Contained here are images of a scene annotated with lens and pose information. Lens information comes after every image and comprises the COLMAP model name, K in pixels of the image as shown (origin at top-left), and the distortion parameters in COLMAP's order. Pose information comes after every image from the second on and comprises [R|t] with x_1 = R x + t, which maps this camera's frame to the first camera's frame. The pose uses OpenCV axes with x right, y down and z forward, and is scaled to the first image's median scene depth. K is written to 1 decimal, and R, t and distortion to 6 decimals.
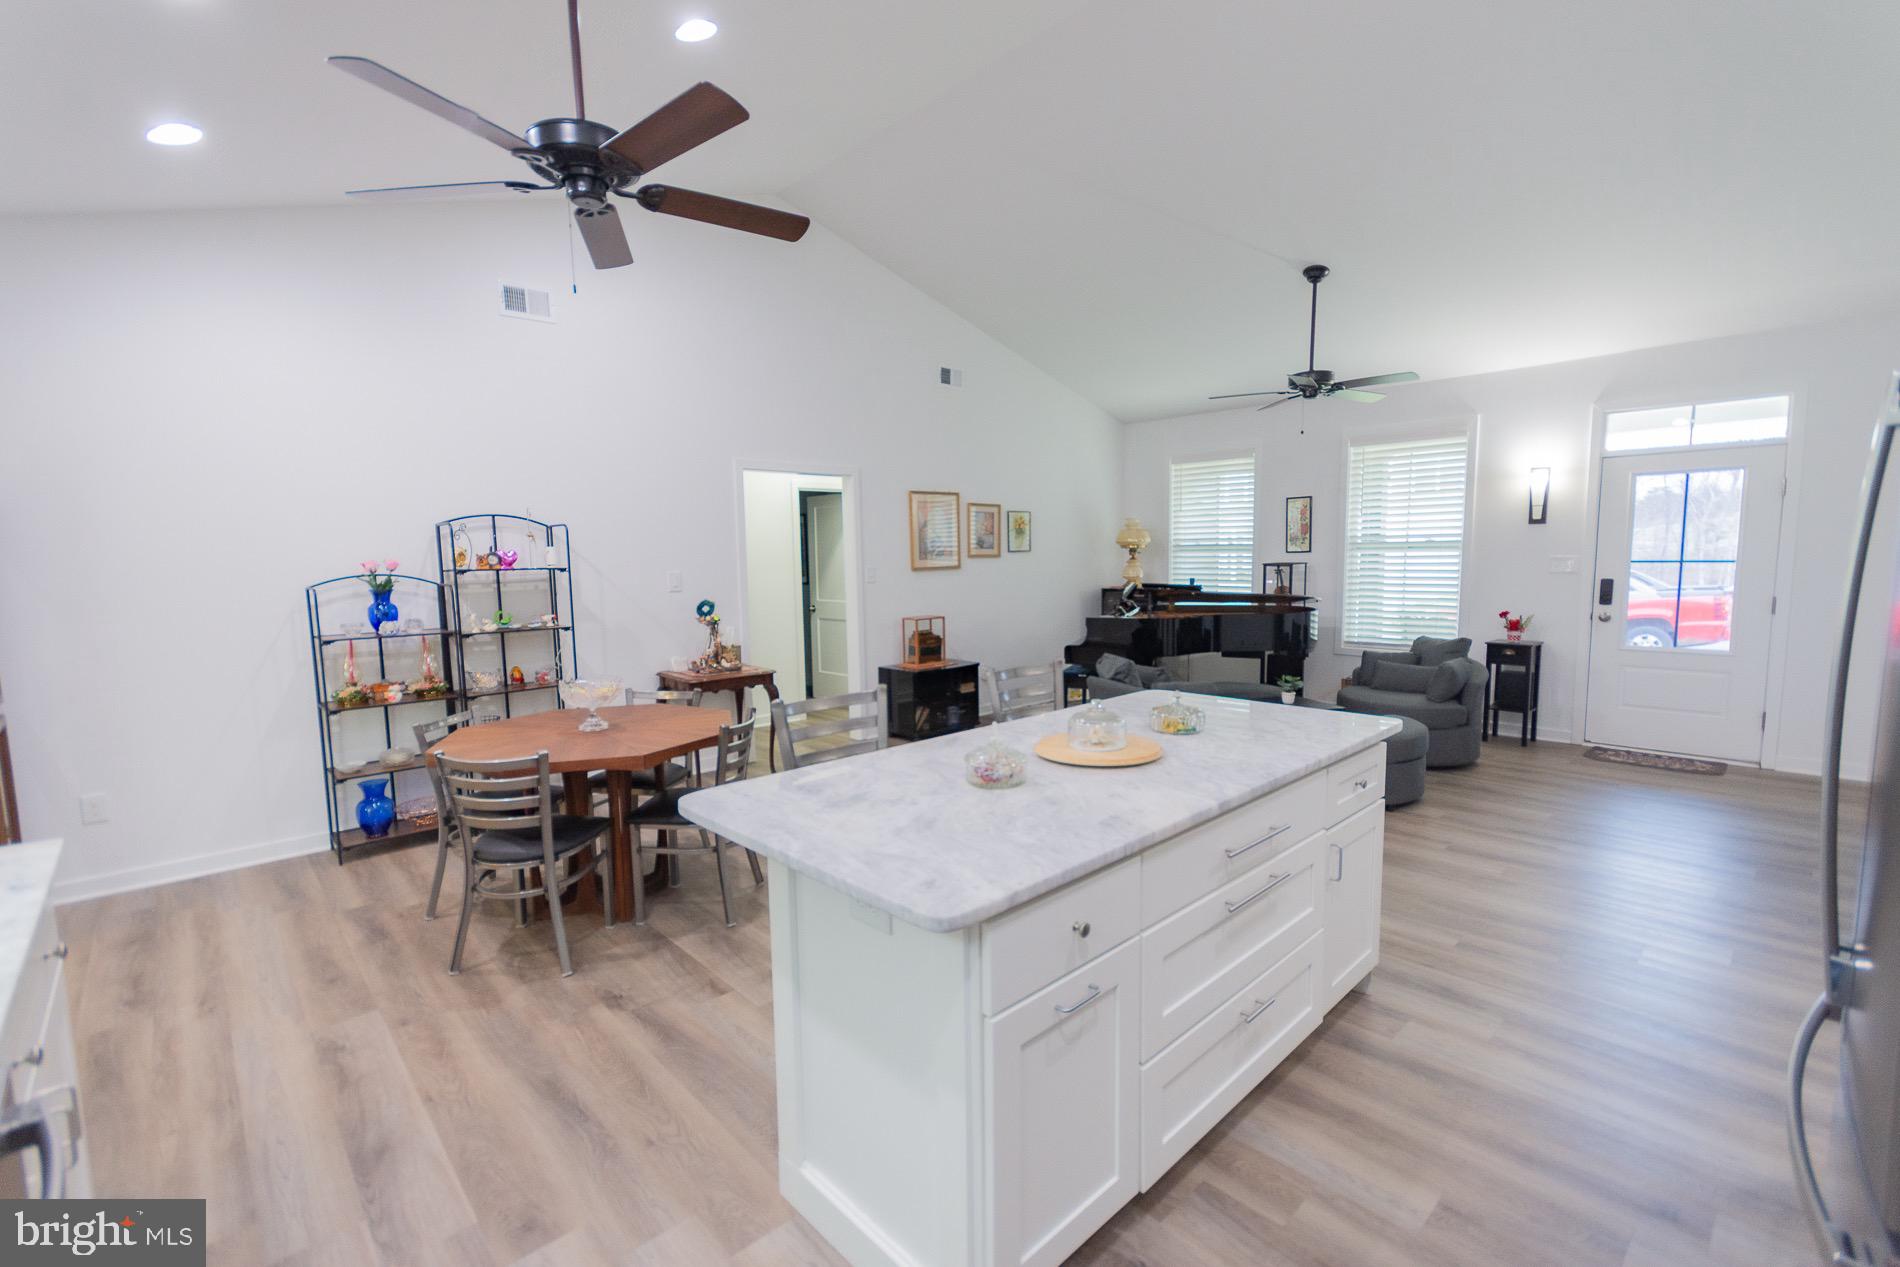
lens RADIAL K [[828.5, 0, 948.7], [0, 828.5, 639.9], [0, 0, 1]] dist [0.003096, 0.000180]
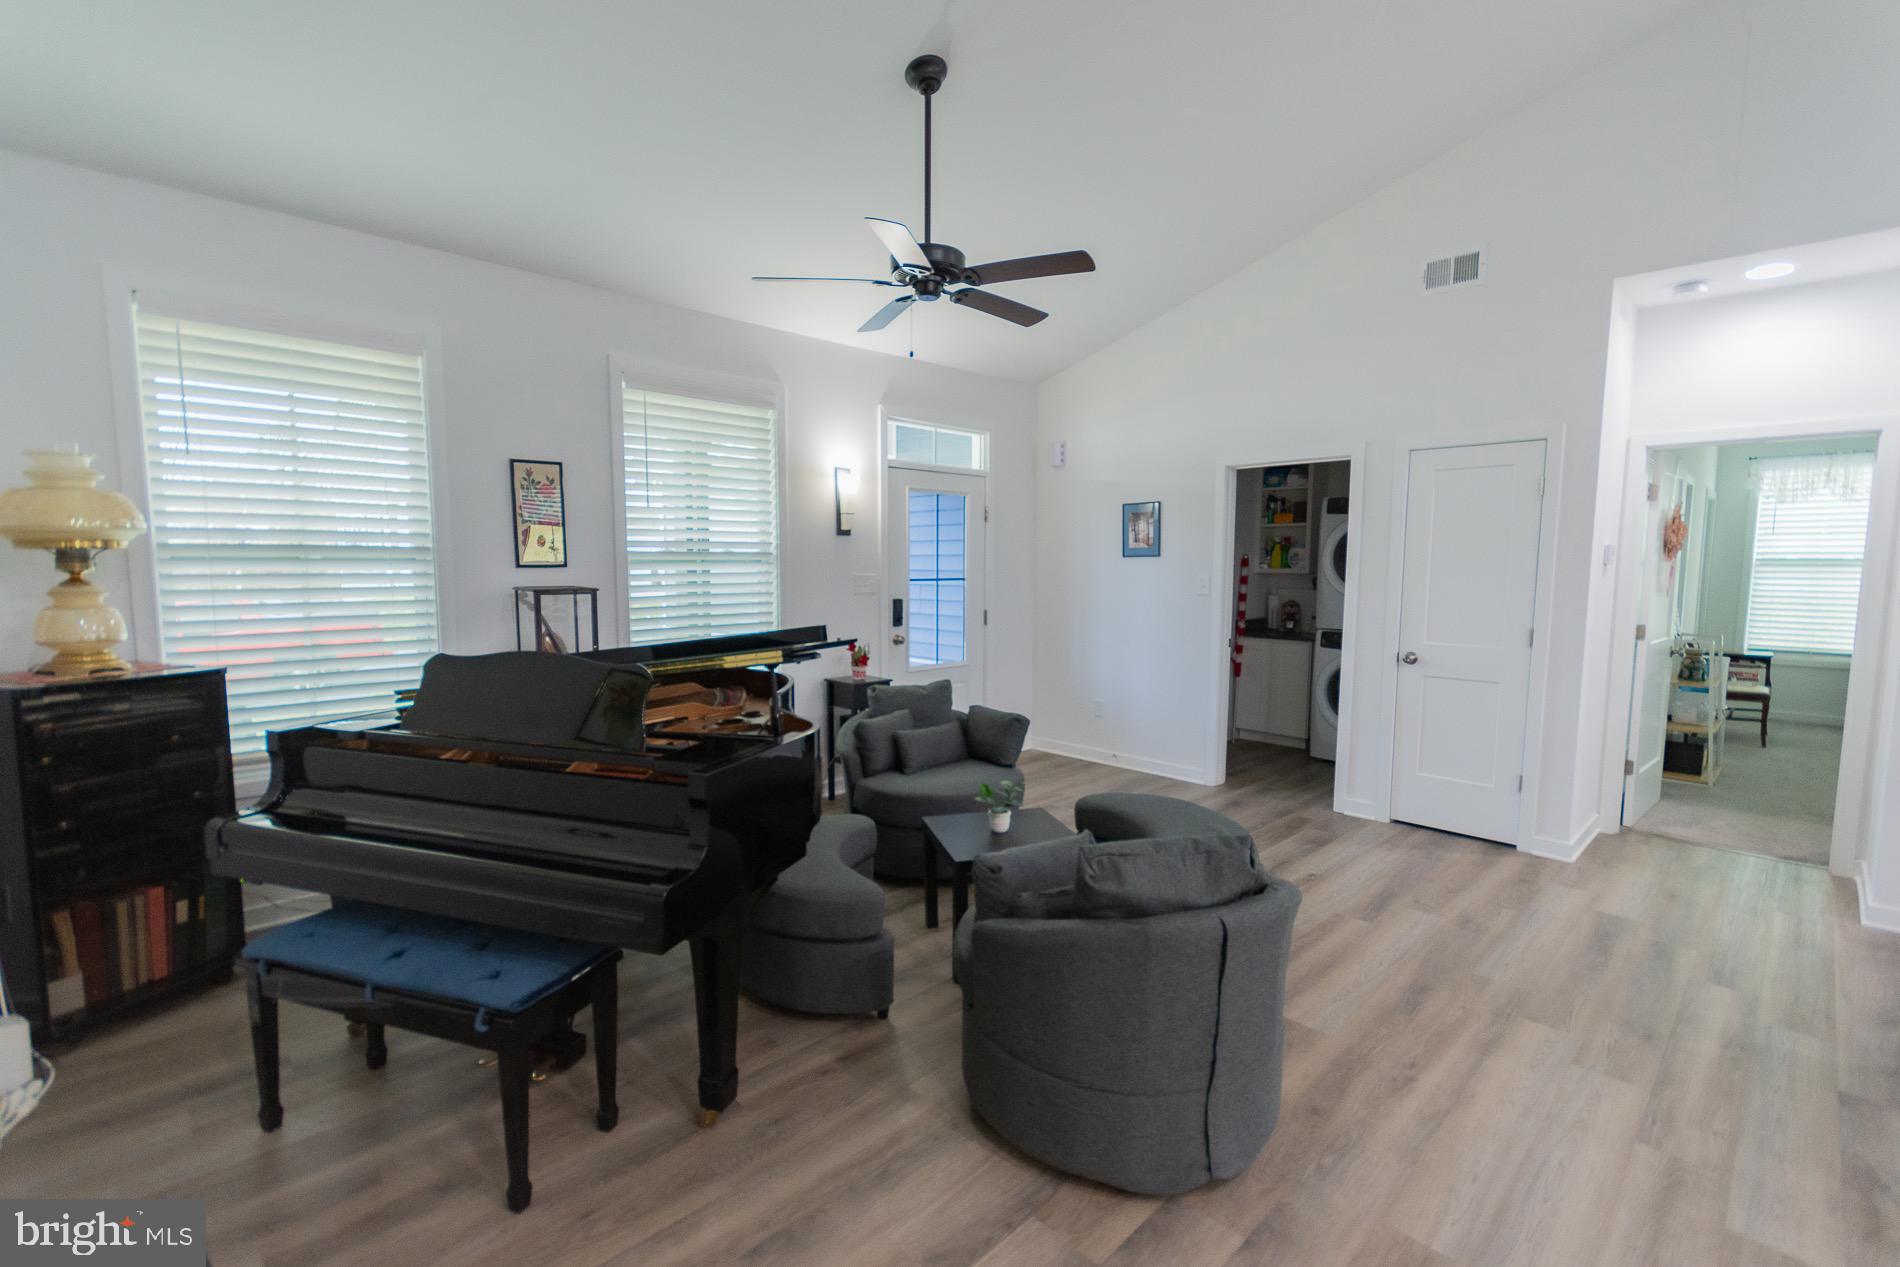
lens RADIAL K [[838.9, 0, 949.6], [0, 838.9, 642.0], [0, 0, 1]] dist [0.016051, -0.007099]
pose [[-0.021791, -0.082945, 0.996316, -0.156745], [0.099627, 0.991412, 0.084716, -0.103739], [-0.994786, 0.101106, -0.013341, 1.004539]]
